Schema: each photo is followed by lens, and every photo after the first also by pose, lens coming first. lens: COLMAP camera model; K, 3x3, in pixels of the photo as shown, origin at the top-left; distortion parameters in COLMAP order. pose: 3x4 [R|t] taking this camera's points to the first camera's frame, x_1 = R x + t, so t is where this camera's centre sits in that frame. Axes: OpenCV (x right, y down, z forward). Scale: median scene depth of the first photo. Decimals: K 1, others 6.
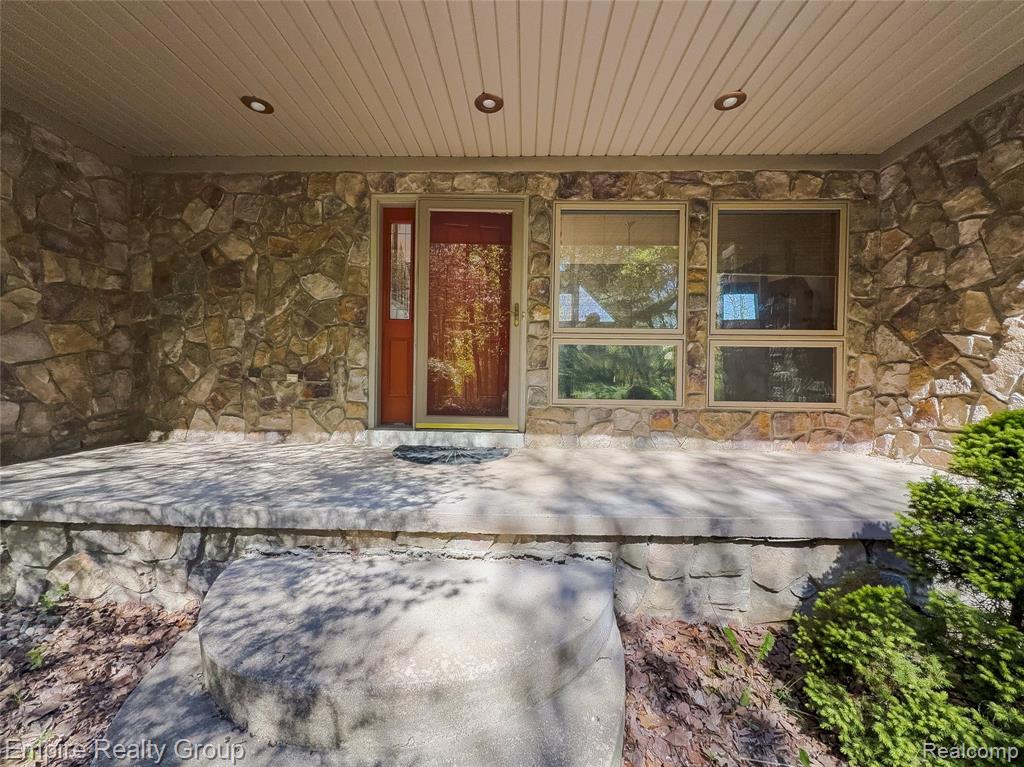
lens RADIAL K [[405.6, 0, 508.6], [0, 405.6, 382.7], [0, 0, 1]] dist [0.000370, -0.000099]
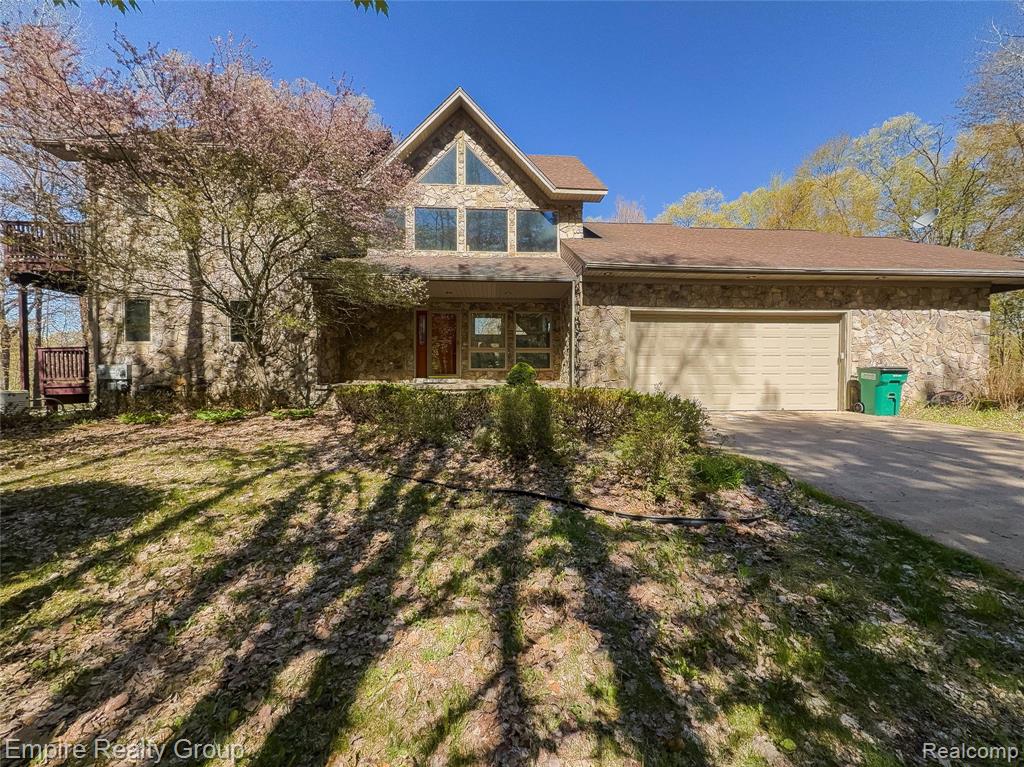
lens RADIAL K [[405.6, 0, 510.8], [0, 405.6, 381.5], [0, 0, 1]] dist [0.000370, -0.000099]
pose [[0.995772, -0.015234, 0.090582, 0.144005], [0.014360, 0.999844, 0.010303, 0.118452], [-0.090725, -0.008958, 0.995836, -2.396924]]
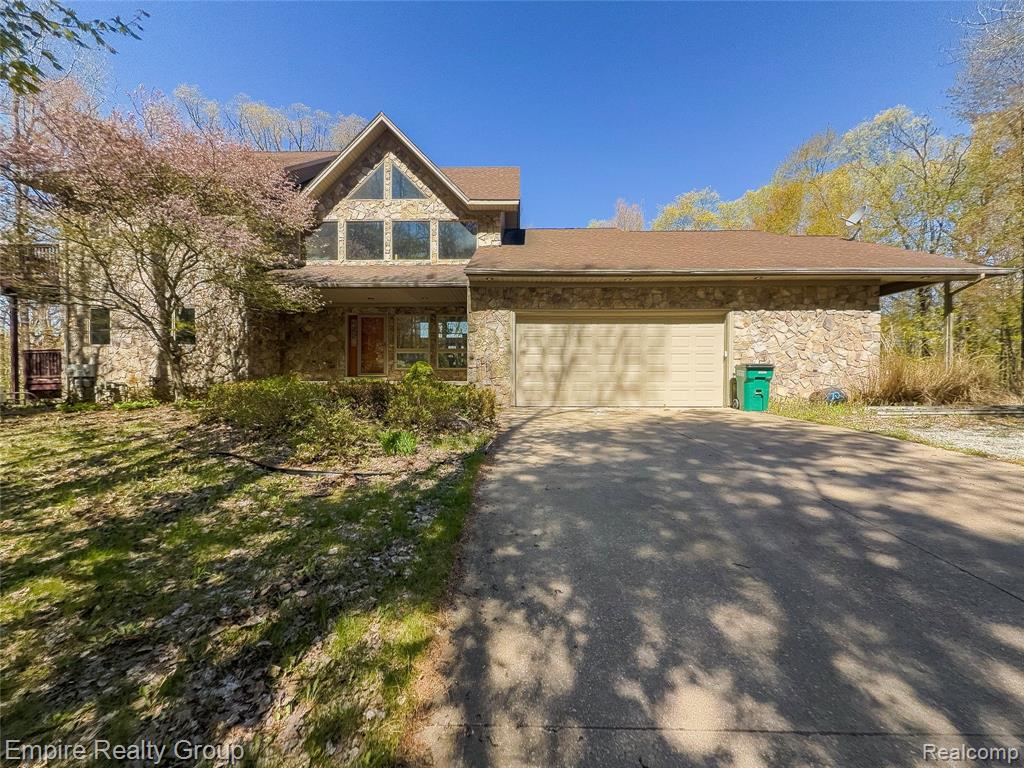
lens RADIAL K [[405.6, 0, 514.5], [0, 405.6, 381.8], [0, 0, 1]] dist [0.000370, -0.000099]
pose [[0.999822, -0.014035, 0.012594, 1.134844], [0.014020, 0.999901, 0.001237, 0.177317], [-0.012611, -0.001060, 0.999920, -2.683142]]
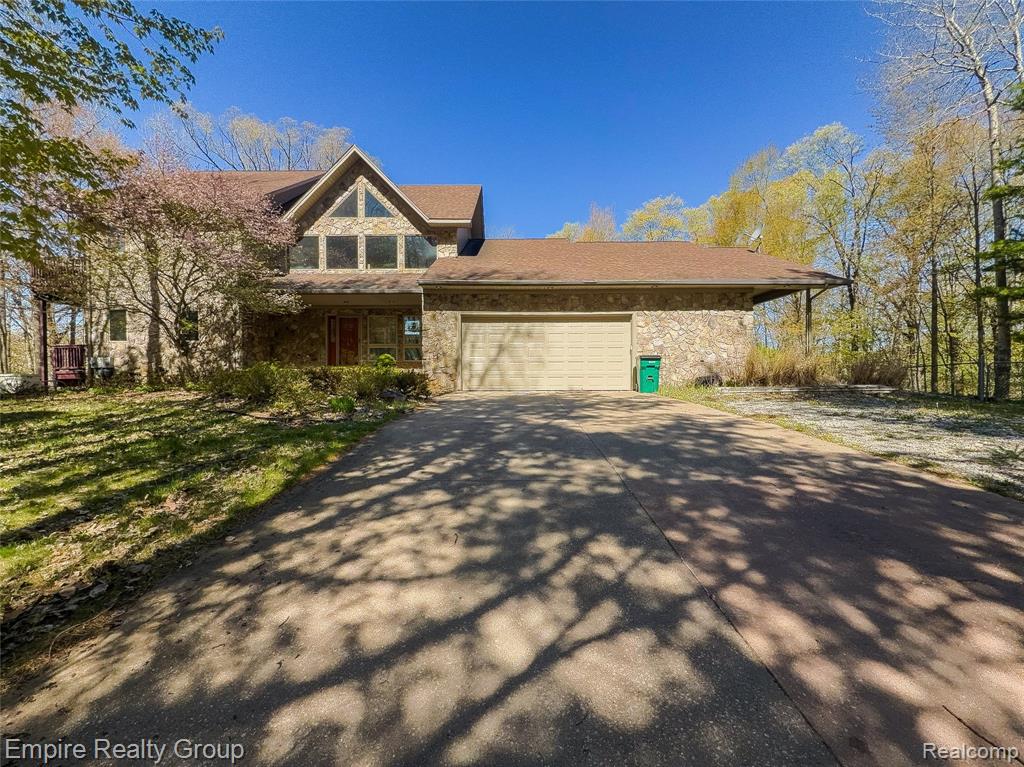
lens RADIAL K [[405.6, 0, 514.1], [0, 405.6, 380.4], [0, 0, 1]] dist [0.000370, -0.000099]
pose [[0.999615, -0.016375, 0.022390, 1.560630], [0.016241, 0.999849, 0.006155, 0.253788], [-0.022488, -0.005789, 0.999730, -3.366586]]
